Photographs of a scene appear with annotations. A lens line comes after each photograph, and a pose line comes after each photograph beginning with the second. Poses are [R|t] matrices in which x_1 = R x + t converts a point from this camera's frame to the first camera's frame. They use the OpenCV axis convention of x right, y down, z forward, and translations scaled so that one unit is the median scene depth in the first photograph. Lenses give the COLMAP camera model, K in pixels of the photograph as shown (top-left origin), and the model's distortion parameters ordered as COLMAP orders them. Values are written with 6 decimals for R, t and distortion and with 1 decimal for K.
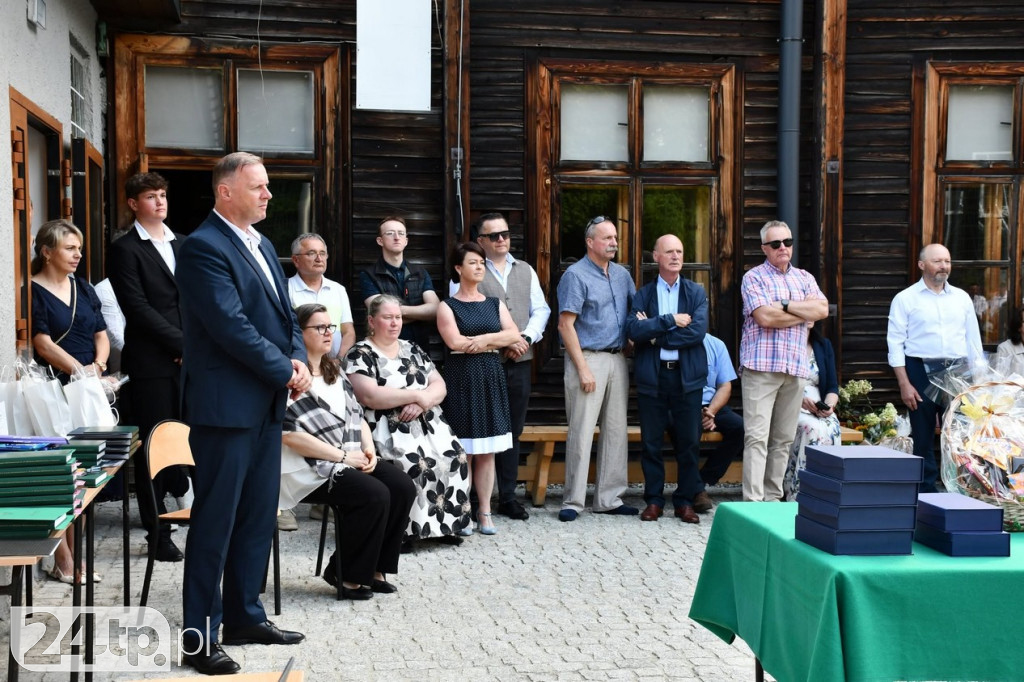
lens RADIAL K [[1429.9, 0, 539.7], [0, 1429.9, 361.3], [0, 0, 1]] dist [0.187080, 0.000000]
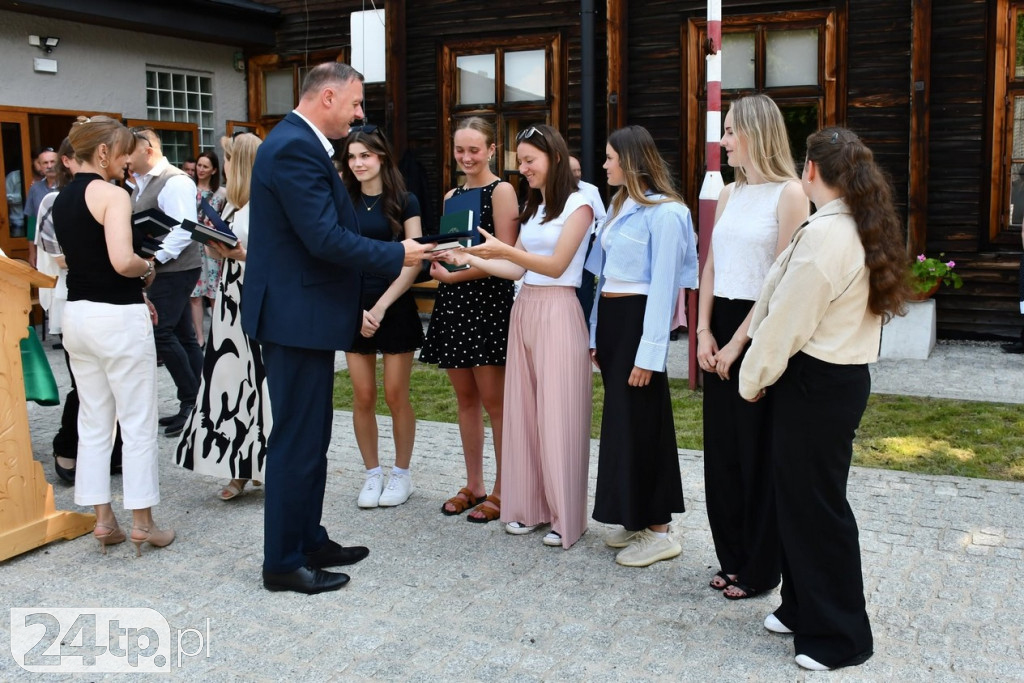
lens RADIAL K [[952.0, 0, 569.4], [0, 952.0, 310.8], [0, 0, 1]] dist [-0.090551, 0.000000]
pose [[0.832626, 0.060628, -0.550507, 0.685959], [-0.016028, 0.996212, 0.085472, -0.007853], [0.553604, -0.062342, 0.830444, 0.199669]]
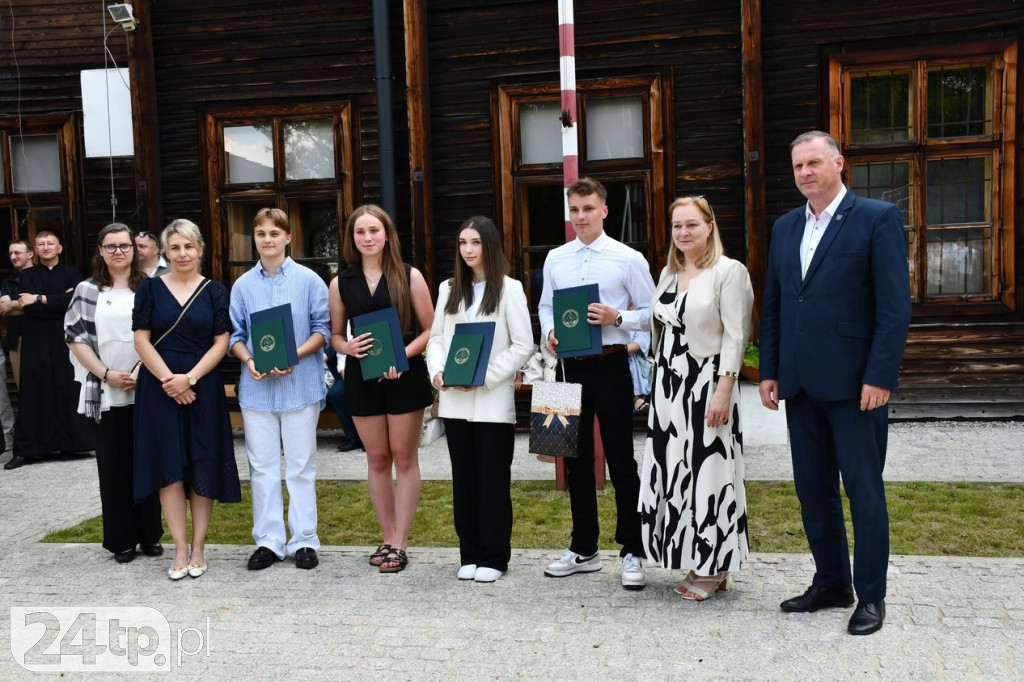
lens RADIAL K [[1095.2, 0, 503.4], [0, 1095.2, 354.1], [0, 0, 1]] dist [0.058349, 0.000000]
pose [[0.934055, -0.011378, -0.356948, 0.609891], [0.022544, 0.999377, 0.027138, -0.004441], [0.356417, -0.033395, 0.933730, 0.131970]]
